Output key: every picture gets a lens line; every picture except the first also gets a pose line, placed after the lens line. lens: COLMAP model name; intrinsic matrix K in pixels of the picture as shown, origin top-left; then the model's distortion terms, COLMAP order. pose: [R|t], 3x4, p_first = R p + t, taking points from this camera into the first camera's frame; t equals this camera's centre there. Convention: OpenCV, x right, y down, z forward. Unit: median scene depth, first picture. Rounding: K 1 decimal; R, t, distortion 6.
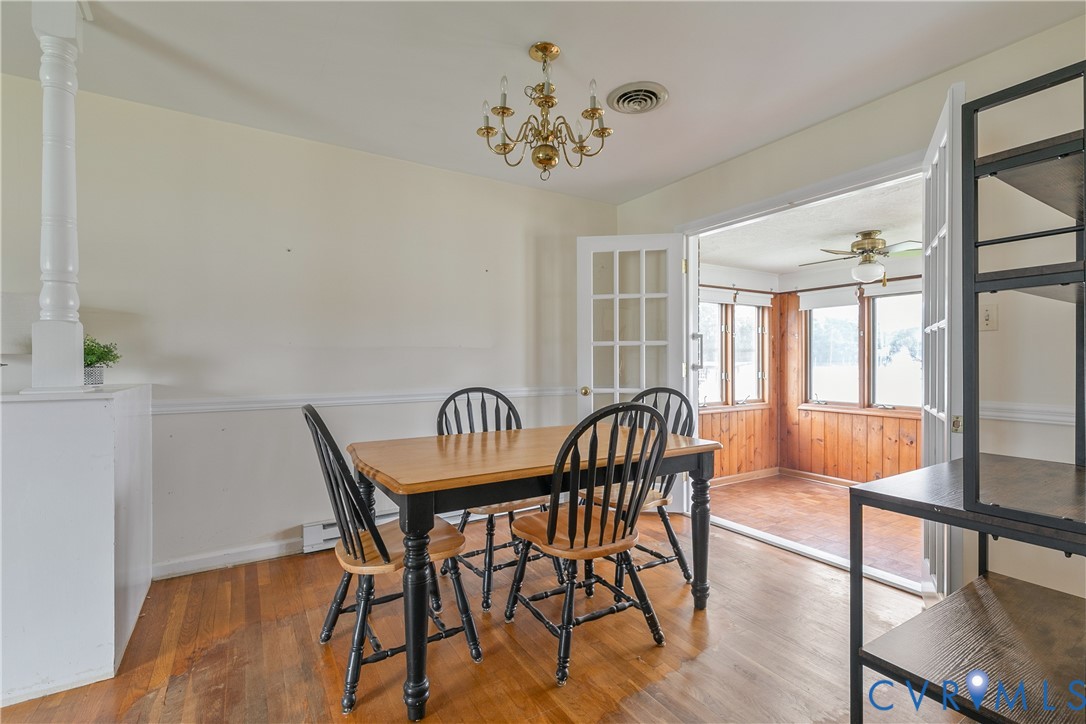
lens RADIAL K [[492.1, 0, 540.5], [0, 492.1, 362.3], [0, 0, 1]] dist [-0.001491, 0.000070]
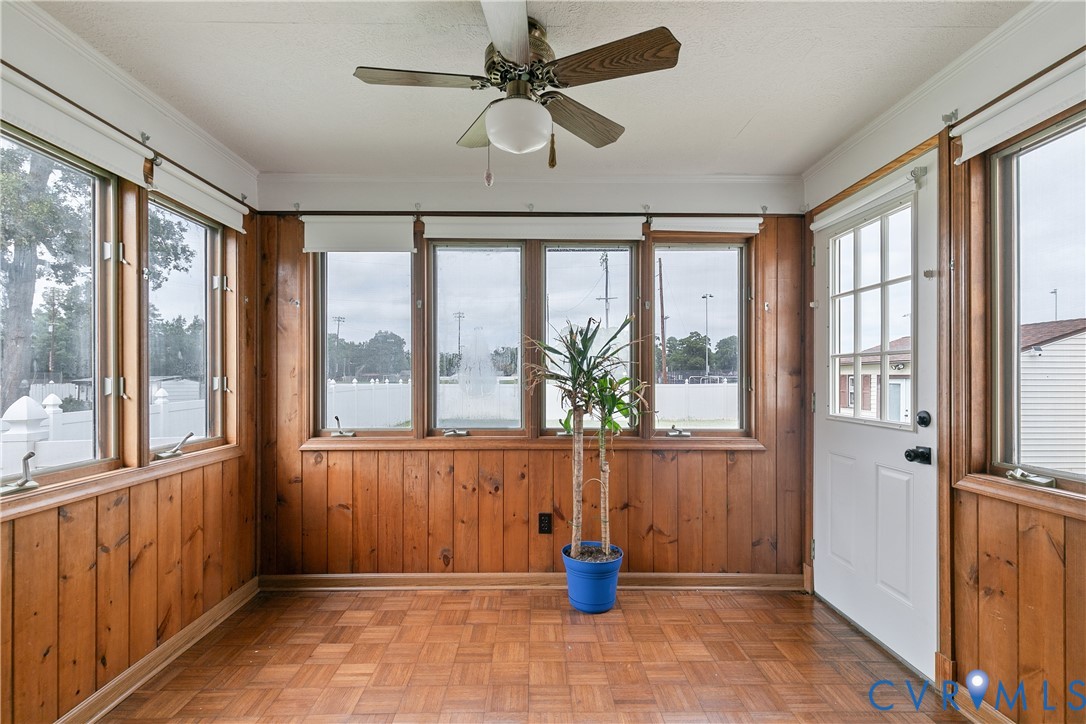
lens RADIAL K [[492.1, 0, 538.9], [0, 492.1, 372.0], [0, 0, 1]] dist [-0.001491, 0.000070]
pose [[0.505628, 0.005017, 0.862737, 0.222593], [0.003423, 0.999964, -0.007821, 0.021596], [-0.862745, 0.006908, 0.505592, 0.554863]]
